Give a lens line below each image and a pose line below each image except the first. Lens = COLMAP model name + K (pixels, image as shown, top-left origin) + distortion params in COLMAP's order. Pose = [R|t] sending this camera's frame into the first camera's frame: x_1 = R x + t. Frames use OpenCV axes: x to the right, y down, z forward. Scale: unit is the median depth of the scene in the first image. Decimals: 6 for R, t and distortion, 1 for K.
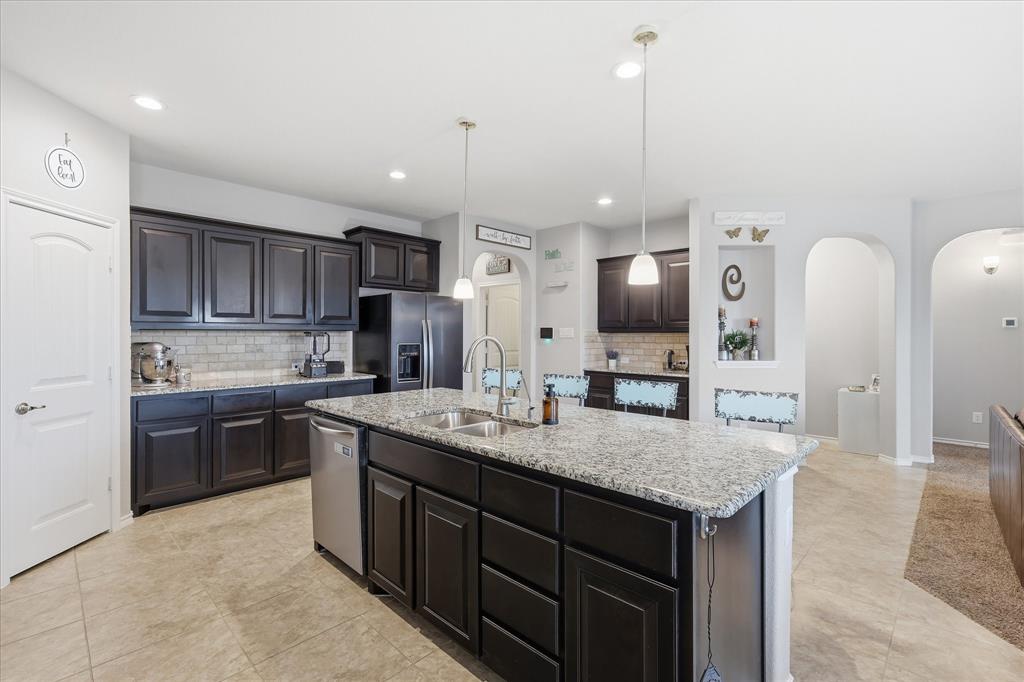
lens RADIAL K [[456.2, 0, 513.5], [0, 456.2, 334.6], [0, 0, 1]] dist [0.004225, 0.000934]
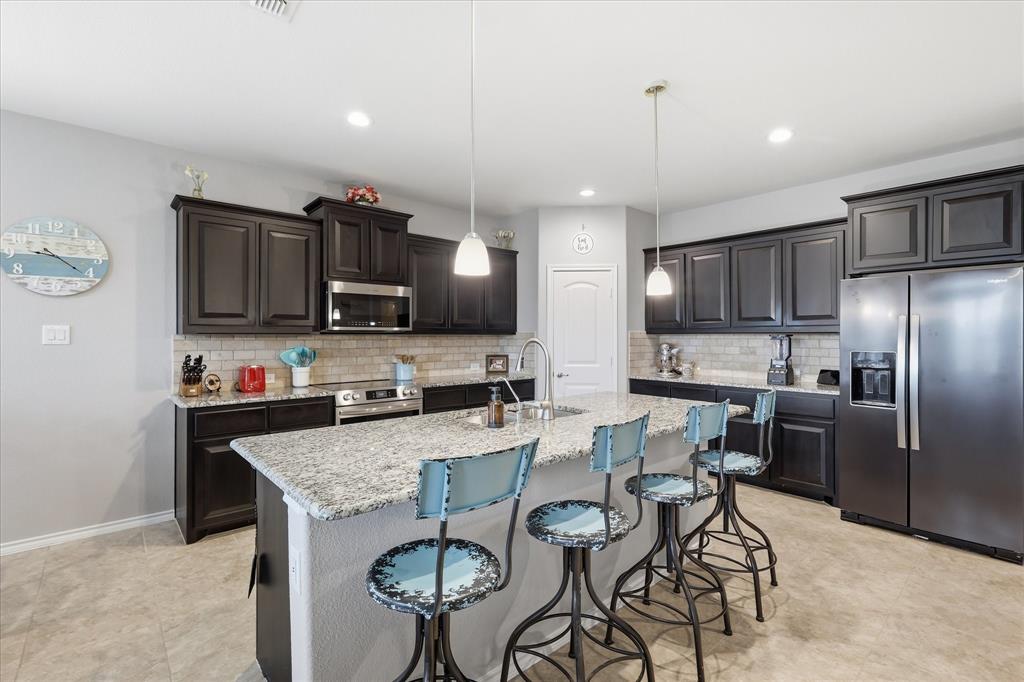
lens RADIAL K [[456.2, 0, 515.4], [0, 456.2, 337.5], [0, 0, 1]] dist [0.004225, 0.000934]
pose [[-0.066933, 0.004618, -0.997747, 0.535438], [-0.001209, 0.999988, 0.004709, -0.004362], [0.997757, 0.001521, -0.066926, 0.565464]]
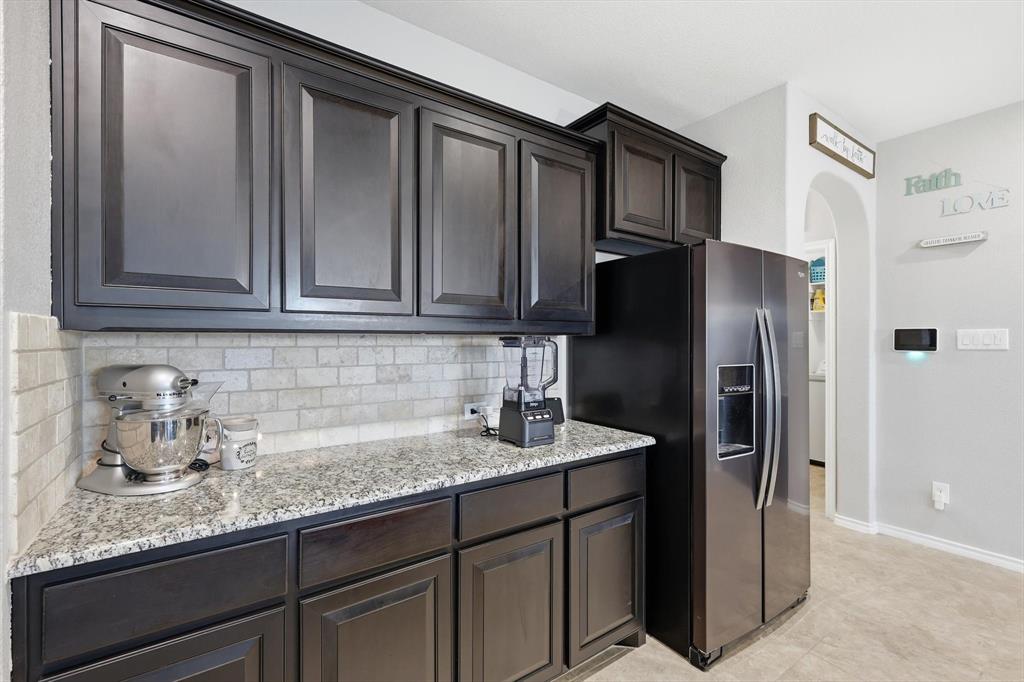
lens RADIAL K [[456.2, 0, 518.0], [0, 456.2, 344.5], [0, 0, 1]] dist [0.004225, 0.000934]
pose [[0.984394, 0.003426, -0.175943, -0.388397], [-0.001922, 0.999960, 0.008718, -0.002581], [0.175966, -0.008244, 0.984362, 0.611770]]
